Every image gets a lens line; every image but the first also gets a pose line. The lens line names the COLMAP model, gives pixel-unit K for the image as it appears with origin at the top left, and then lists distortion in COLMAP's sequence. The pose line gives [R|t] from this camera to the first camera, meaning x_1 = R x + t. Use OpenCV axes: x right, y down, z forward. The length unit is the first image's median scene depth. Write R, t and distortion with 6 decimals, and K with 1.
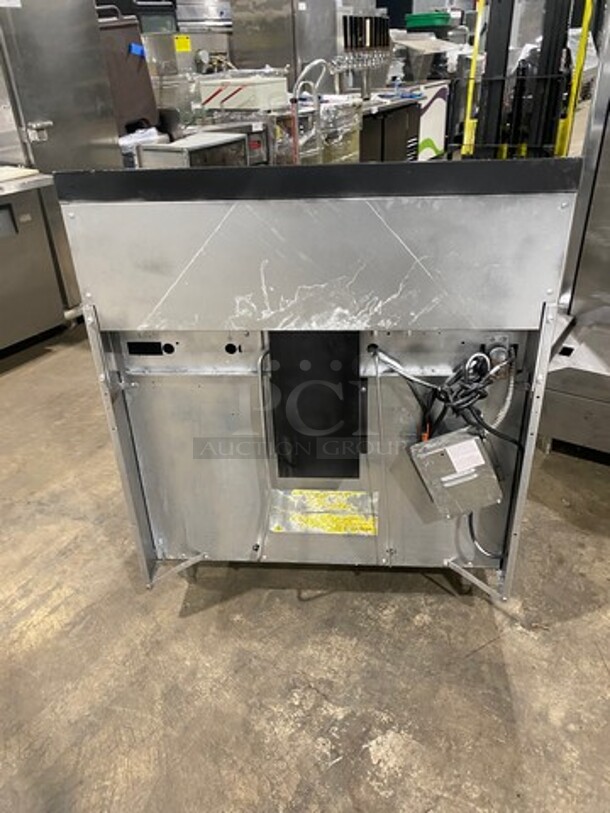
lens RADIAL K [[615.0, 0, 298.7], [0, 615.0, 400.6], [0, 0, 1]] dist [0.016233, -0.021454]
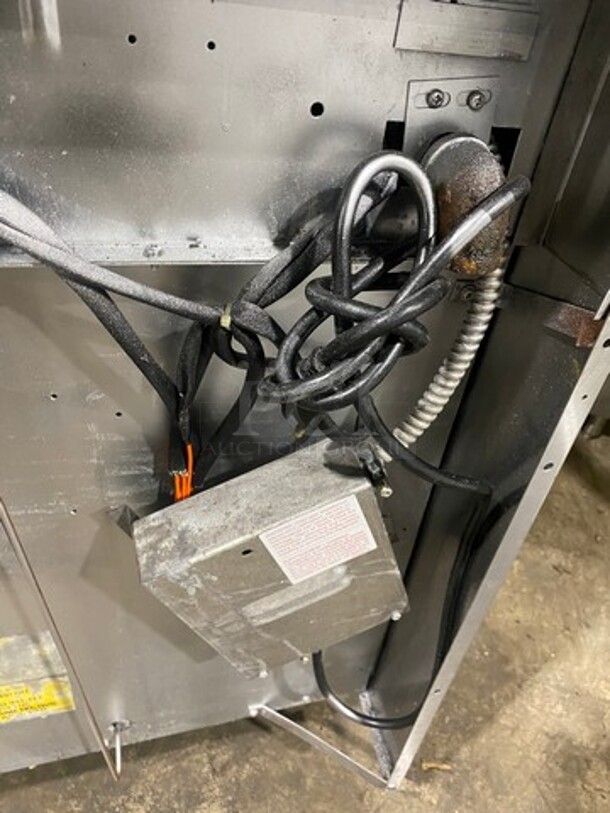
lens RADIAL K [[615.0, 0, 304.3], [0, 615.0, 407.8], [0, 0, 1]] dist [0.016233, -0.021454]
pose [[0.928027, -0.099321, 0.359028, 0.161994], [0.032554, 0.981737, 0.187439, -0.028408], [-0.371087, -0.162261, 0.914312, 0.737609]]
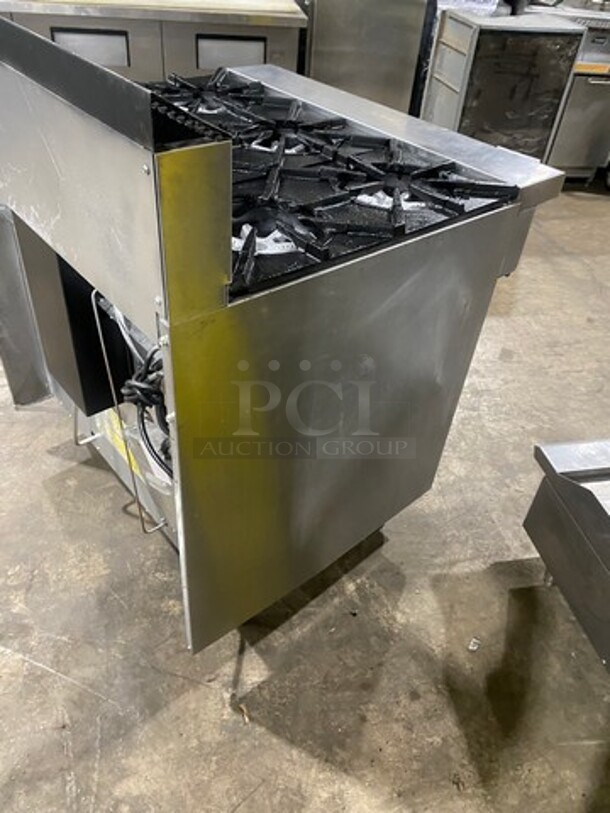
lens RADIAL K [[615.0, 0, 310.6], [0, 615.0, 404.5], [0, 0, 1]] dist [0.016233, -0.021454]
pose [[0.696189, 0.524101, -0.490549, 0.747207], [-0.431804, 0.851642, 0.297072, -0.288246], [0.573468, 0.005003, 0.819213, 0.471412]]
